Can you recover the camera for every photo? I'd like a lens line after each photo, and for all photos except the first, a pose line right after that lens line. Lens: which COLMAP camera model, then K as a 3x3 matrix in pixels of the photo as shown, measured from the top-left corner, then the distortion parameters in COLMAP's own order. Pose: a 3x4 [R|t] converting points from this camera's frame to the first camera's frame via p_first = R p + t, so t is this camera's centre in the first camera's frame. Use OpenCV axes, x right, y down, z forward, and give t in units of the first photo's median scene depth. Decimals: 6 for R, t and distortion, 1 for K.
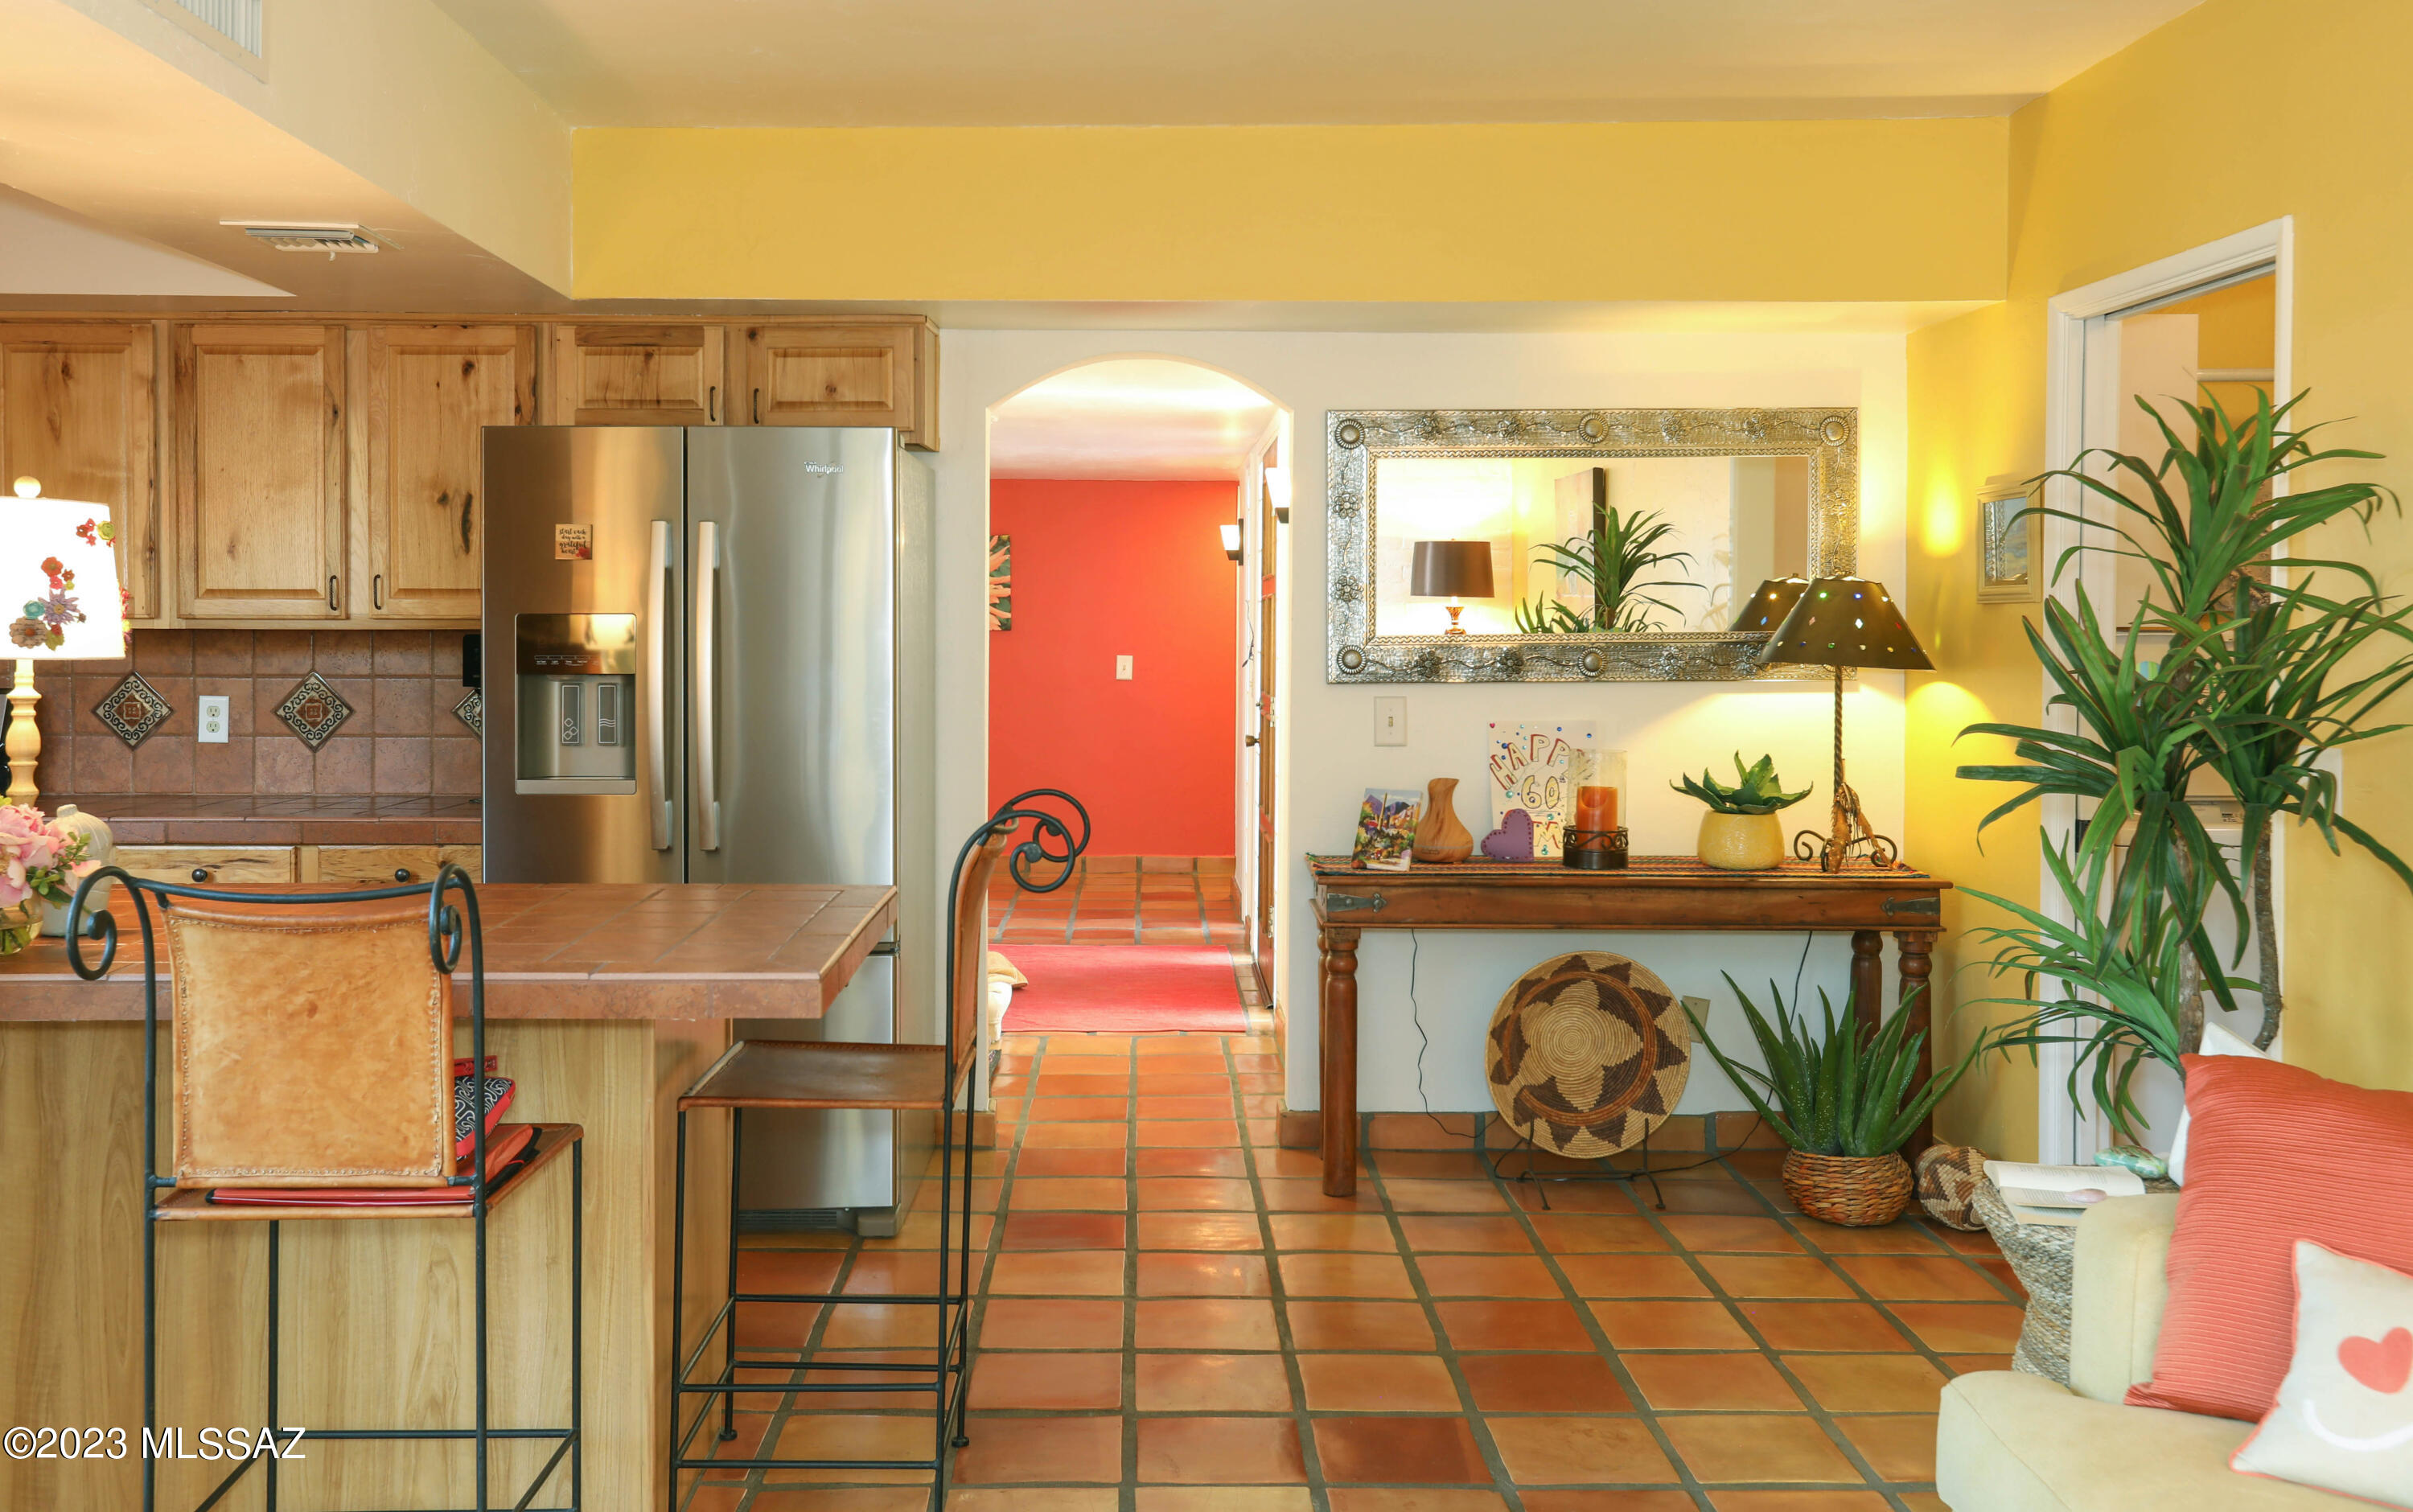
lens RADIAL K [[2036.8, 0, 1200.2], [0, 2036.8, 640.5], [0, 0, 1]] dist [-0.006154, 0.008854]
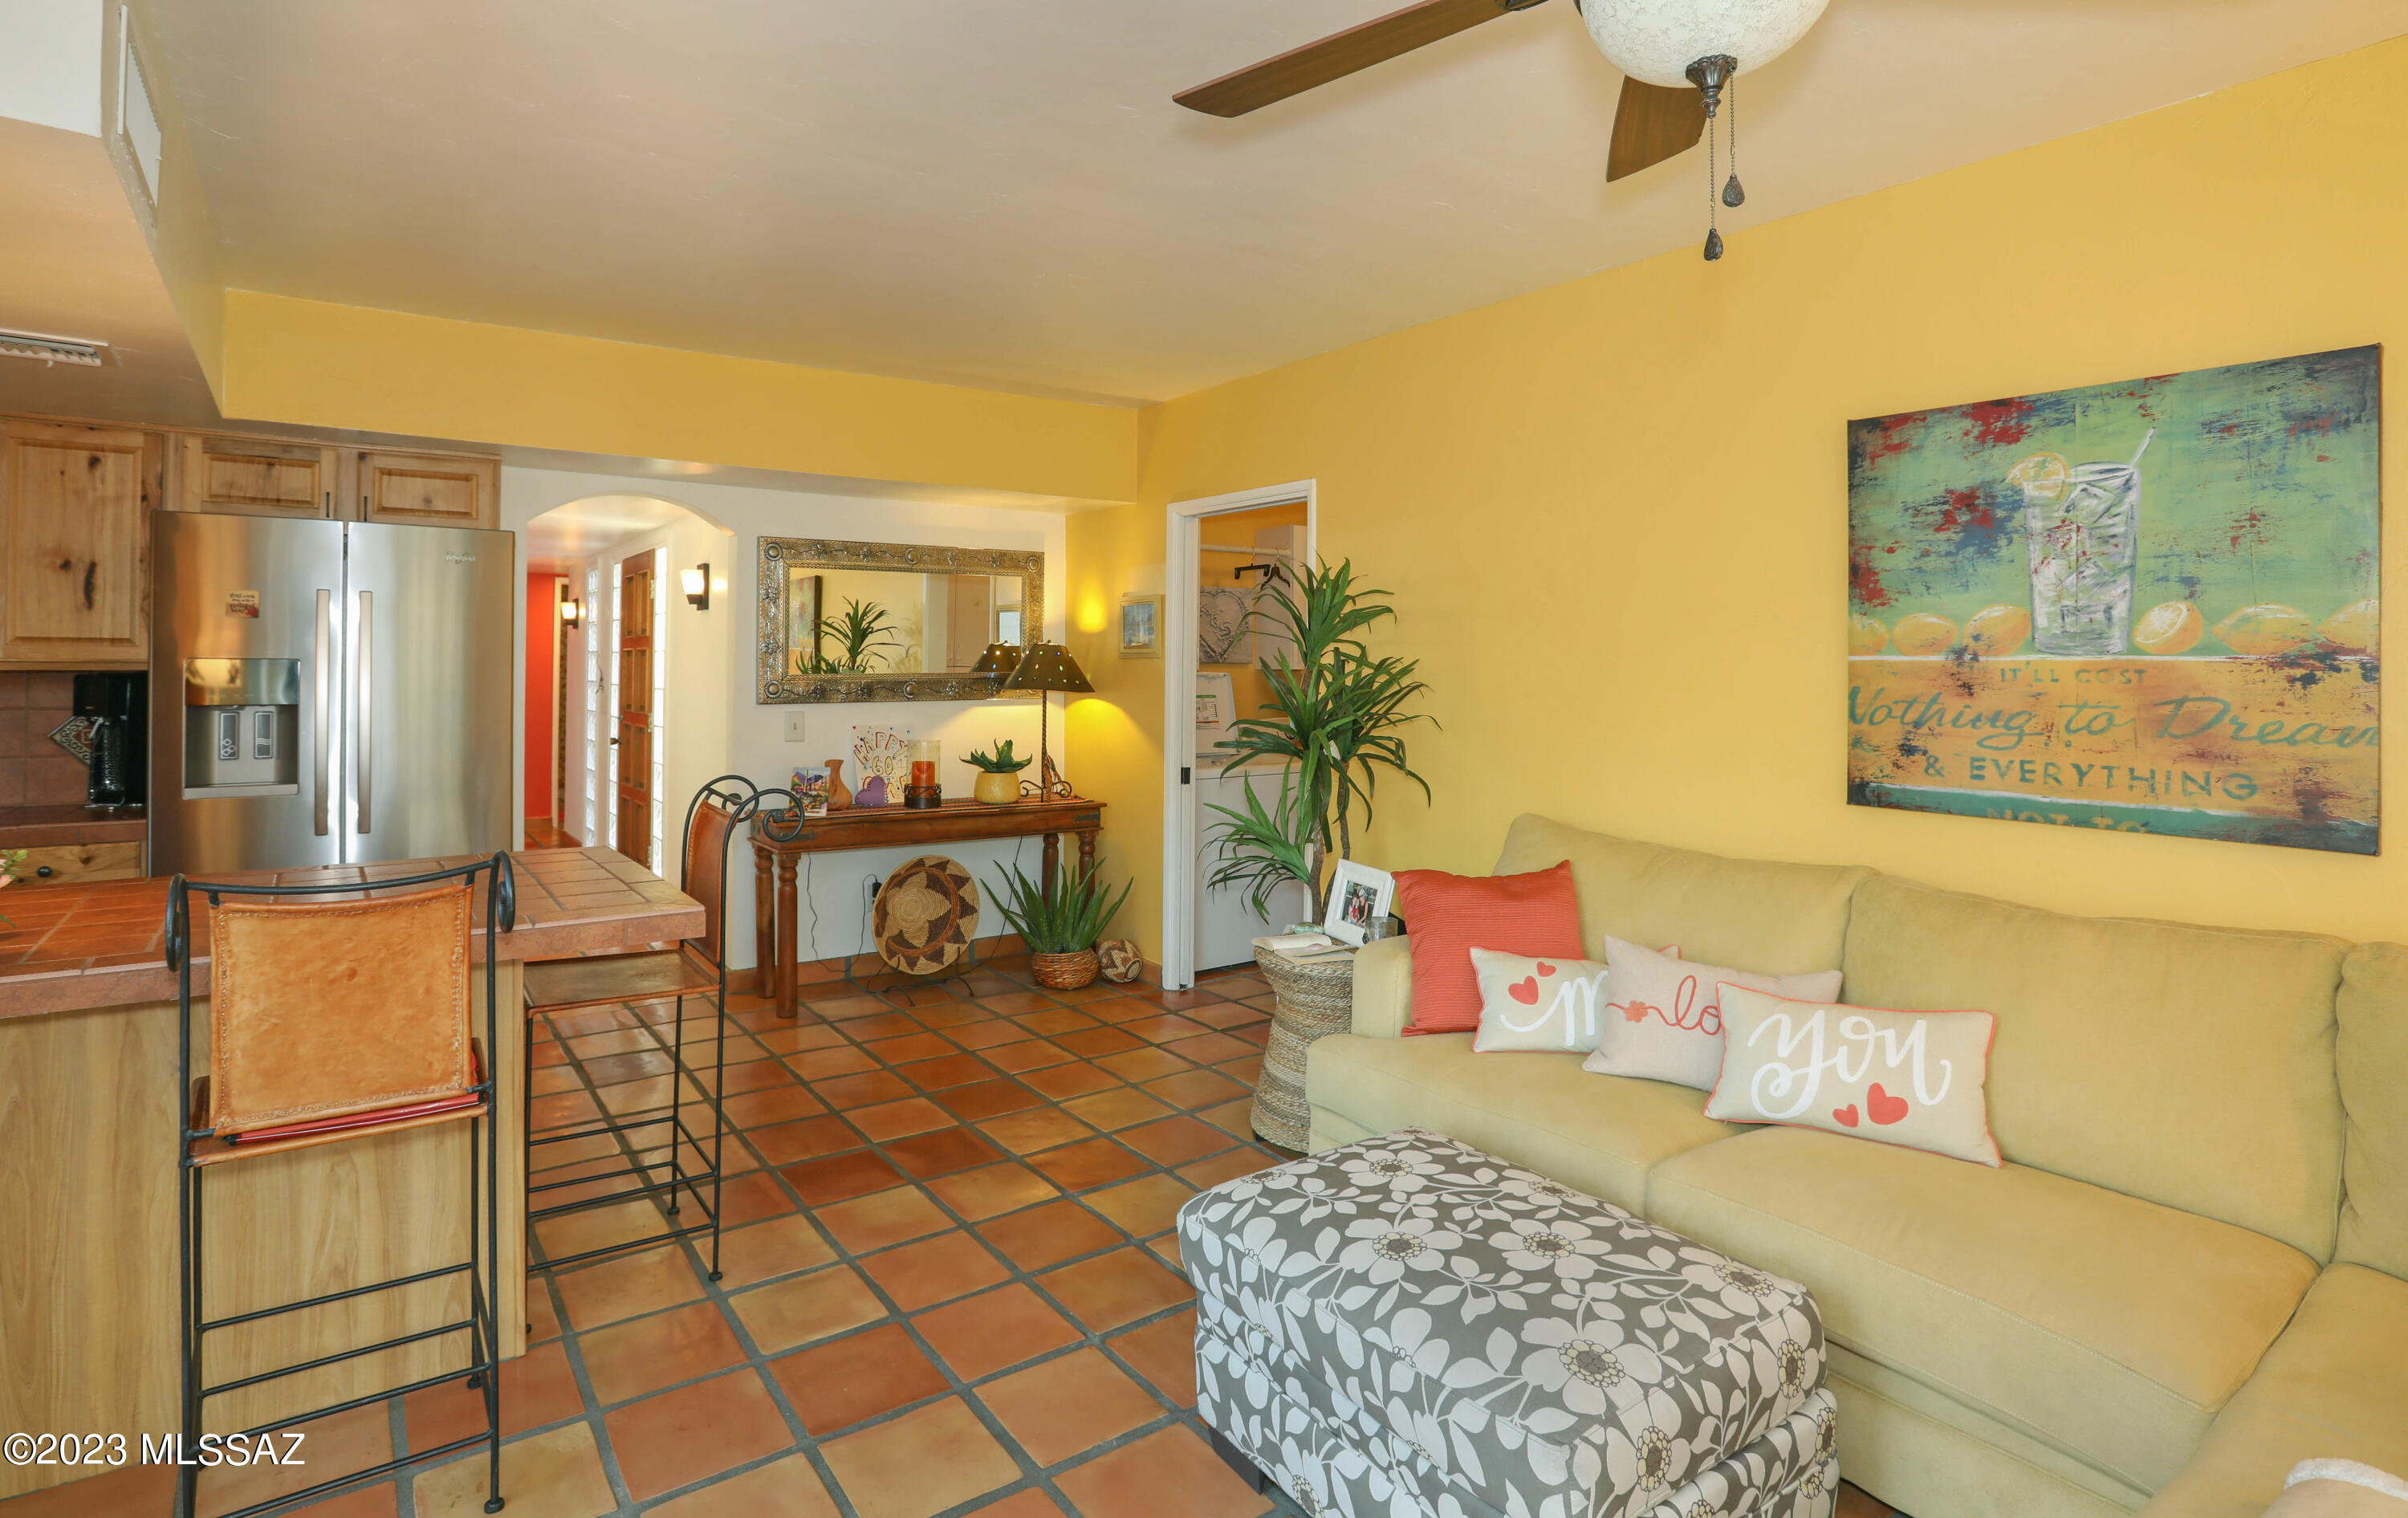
lens RADIAL K [[1162.1, 0, 1134.2], [0, 1162.1, 660.4], [0, 0, 1]] dist [-0.032591, 0.000915]
pose [[0.834395, 0.005487, 0.551139, -0.210785], [0.001701, 0.999920, -0.012531, -0.001877], [-0.551164, 0.011393, 0.834319, 0.069130]]
